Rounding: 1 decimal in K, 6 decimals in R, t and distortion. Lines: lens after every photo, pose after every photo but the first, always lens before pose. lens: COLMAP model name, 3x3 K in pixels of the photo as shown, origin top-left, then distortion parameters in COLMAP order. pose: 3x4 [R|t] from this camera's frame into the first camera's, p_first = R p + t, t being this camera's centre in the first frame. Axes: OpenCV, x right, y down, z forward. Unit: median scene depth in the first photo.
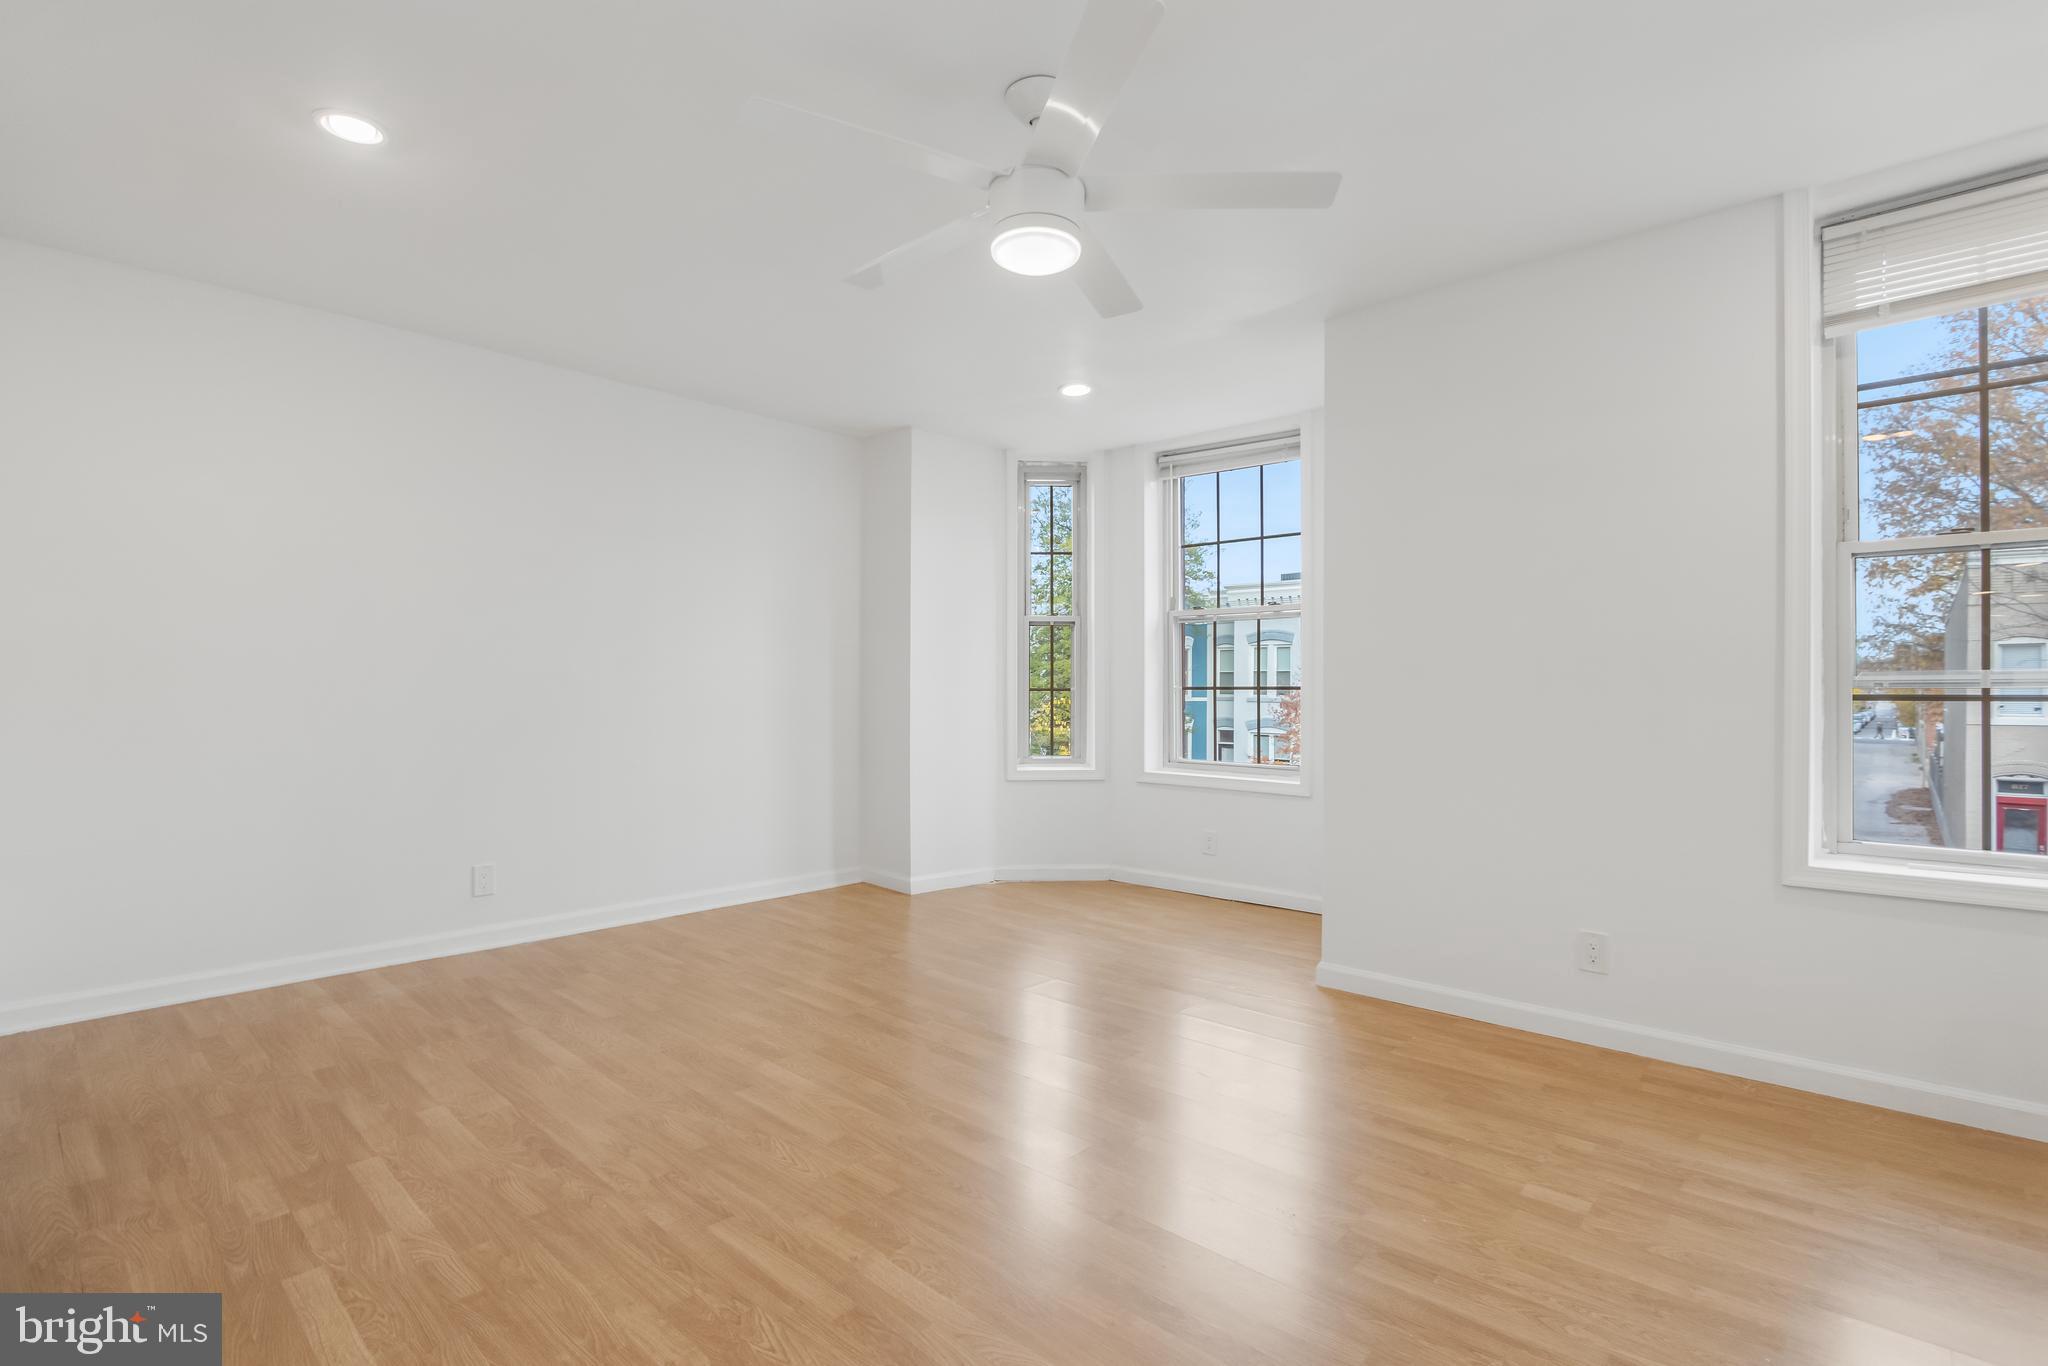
lens RADIAL K [[965.3, 0, 1006.1], [0, 965.3, 688.1], [0, 0, 1]] dist [-0.014046, 0.000018]
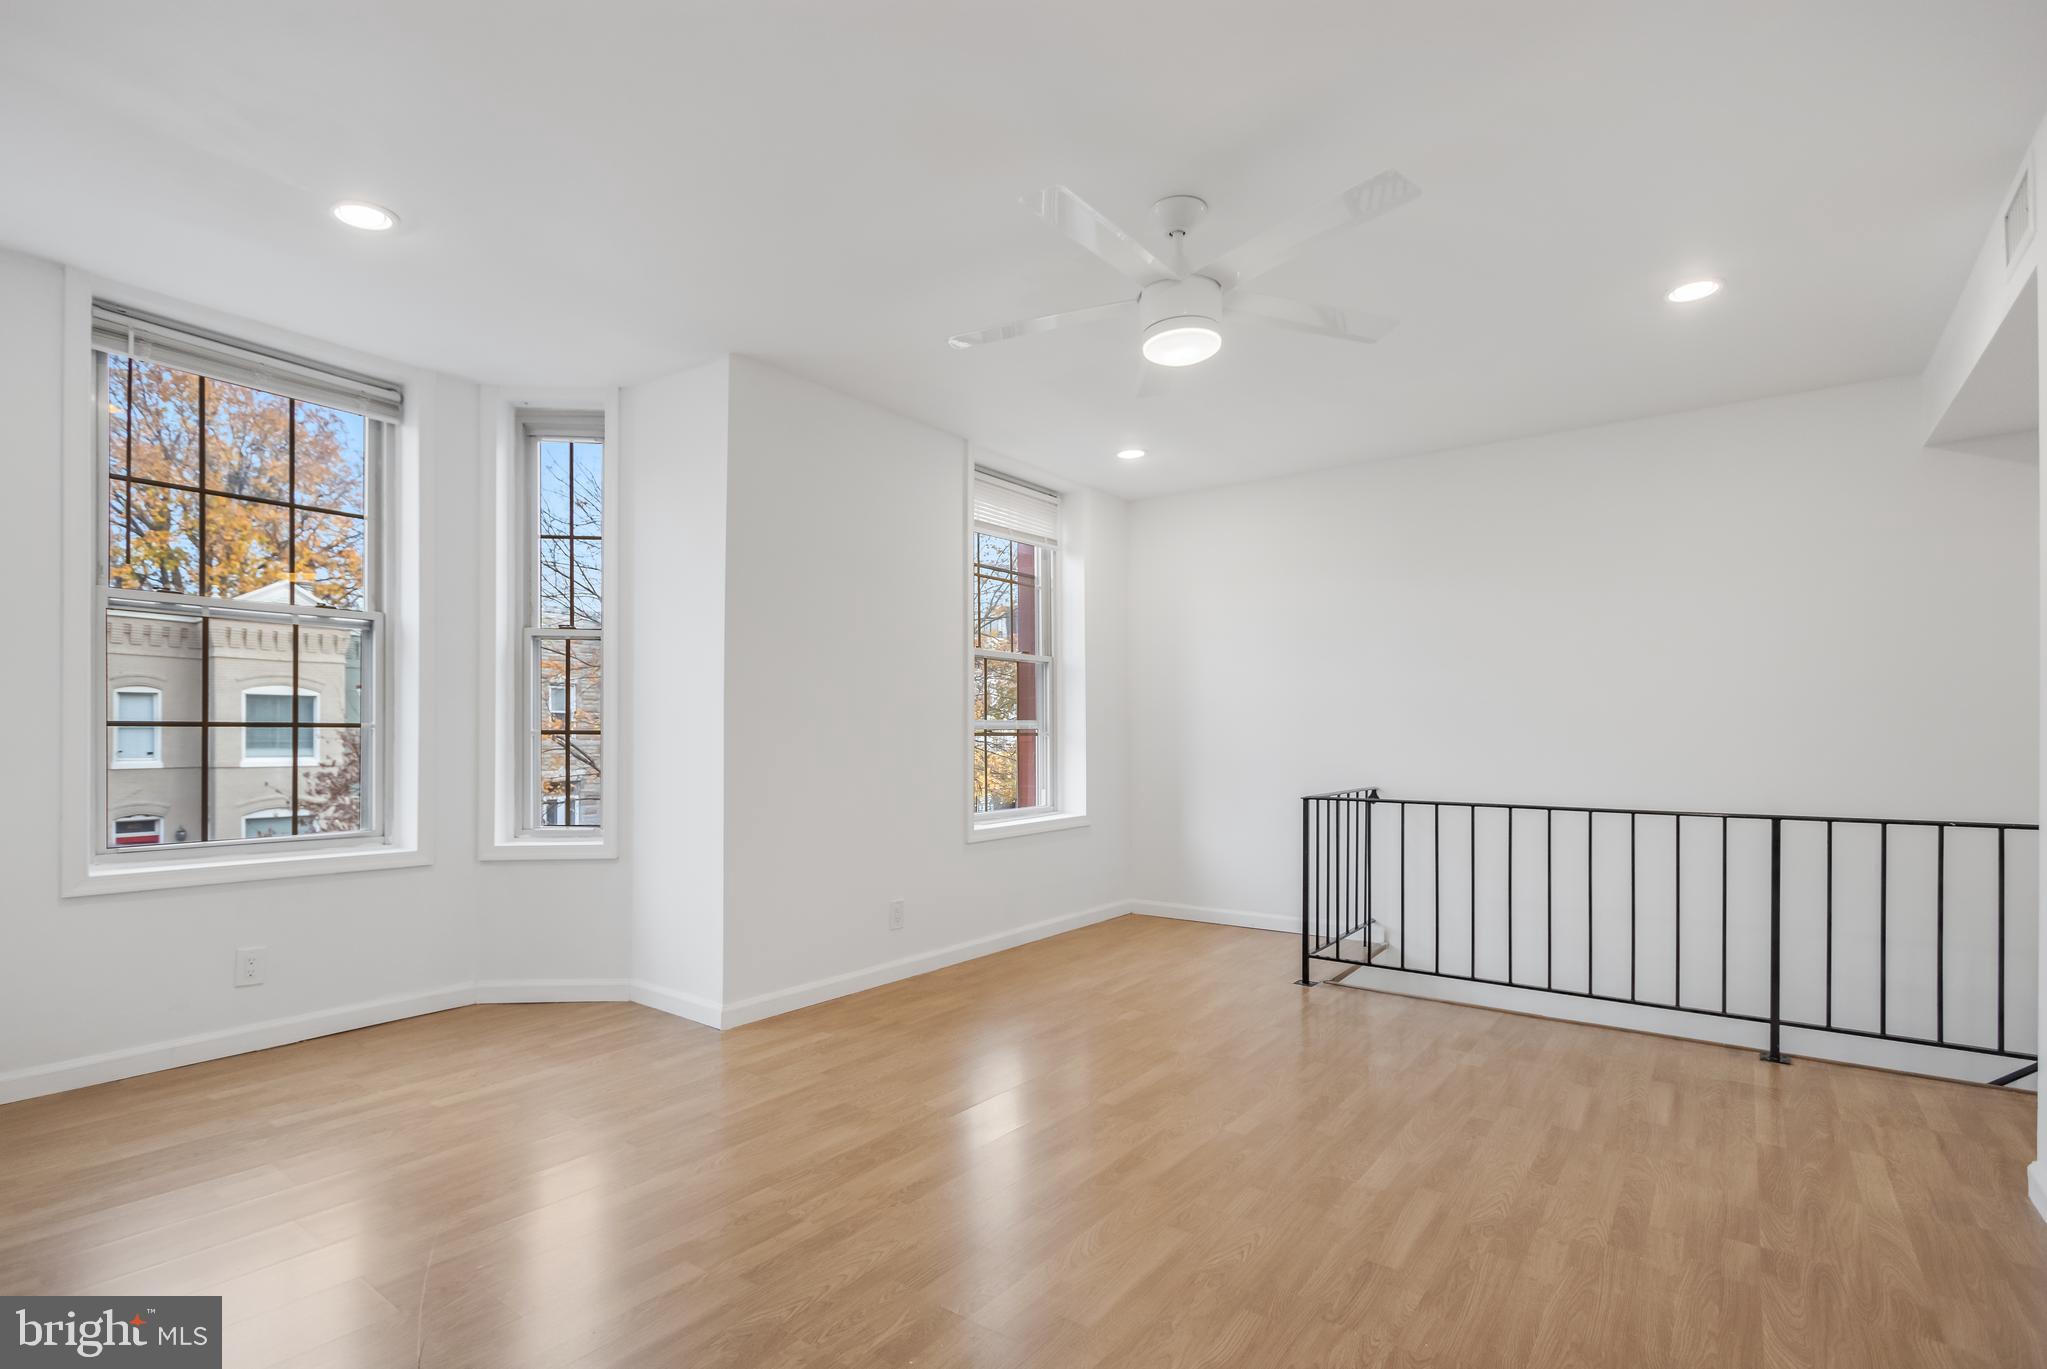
lens RADIAL K [[963.2, 0, 1014.8], [0, 963.2, 731.9], [0, 0, 1]] dist [-0.007398, -0.000324]
pose [[-0.107851, 0.005191, 0.994153, -0.749650], [-0.001462, 0.999984, -0.005380, 0.012972], [-0.994166, -0.002034, -0.107842, 0.900830]]
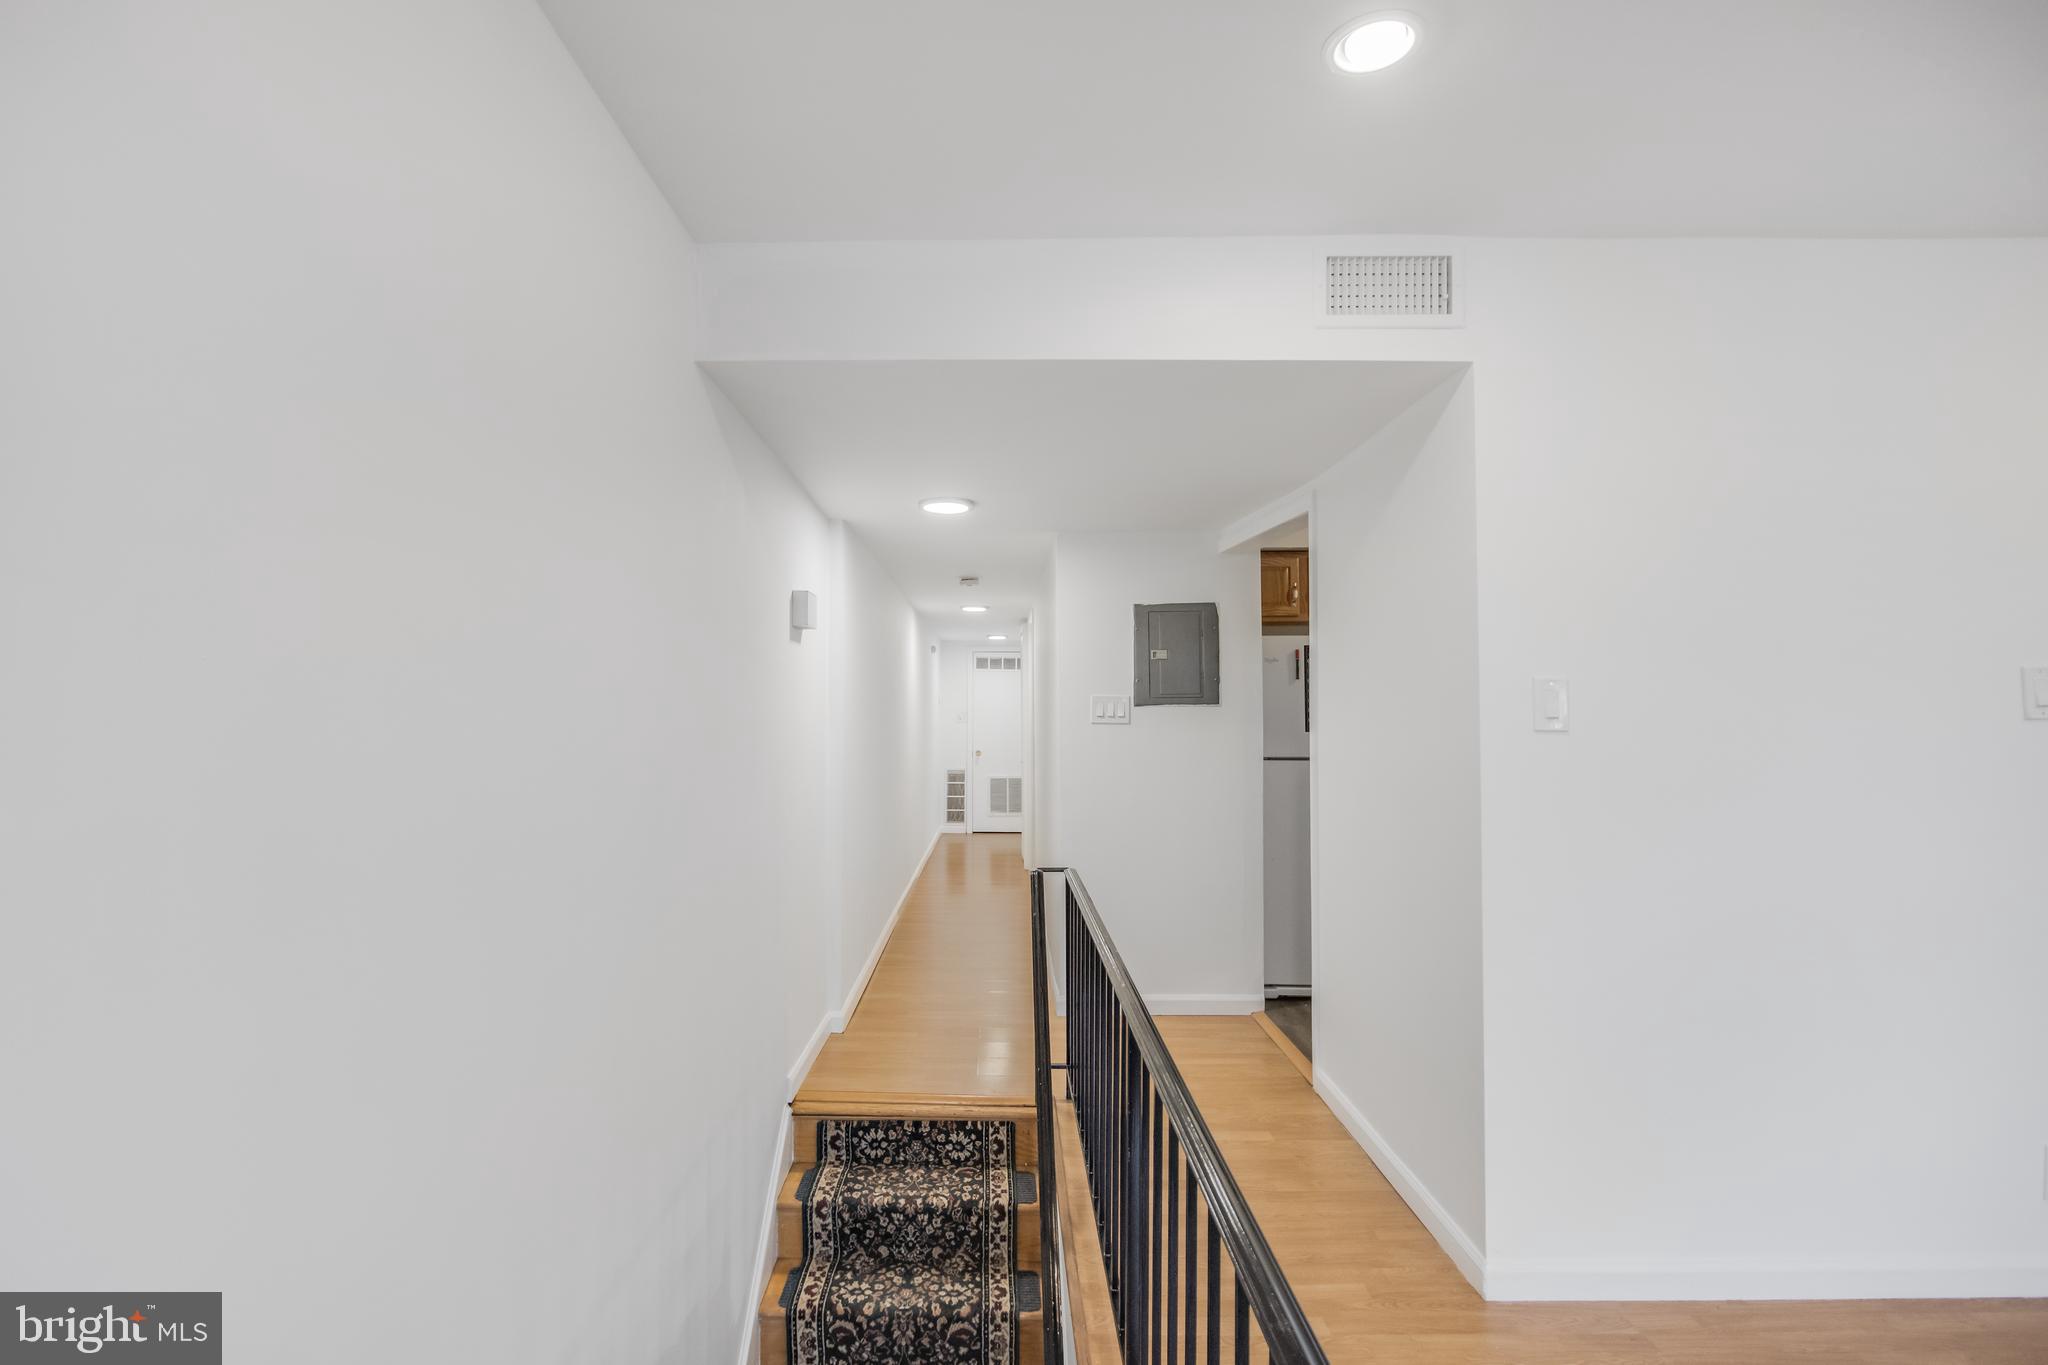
lens RADIAL K [[969.3, 0, 991.0], [0, 969.3, 688.2], [0, 0, 1]] dist [-0.003296, -0.000218]
pose [[-0.731931, -0.013940, -0.681236, 0.590596], [0.001580, 0.999753, -0.022154, -0.077138], [0.681377, -0.017291, -0.731728, 0.369237]]
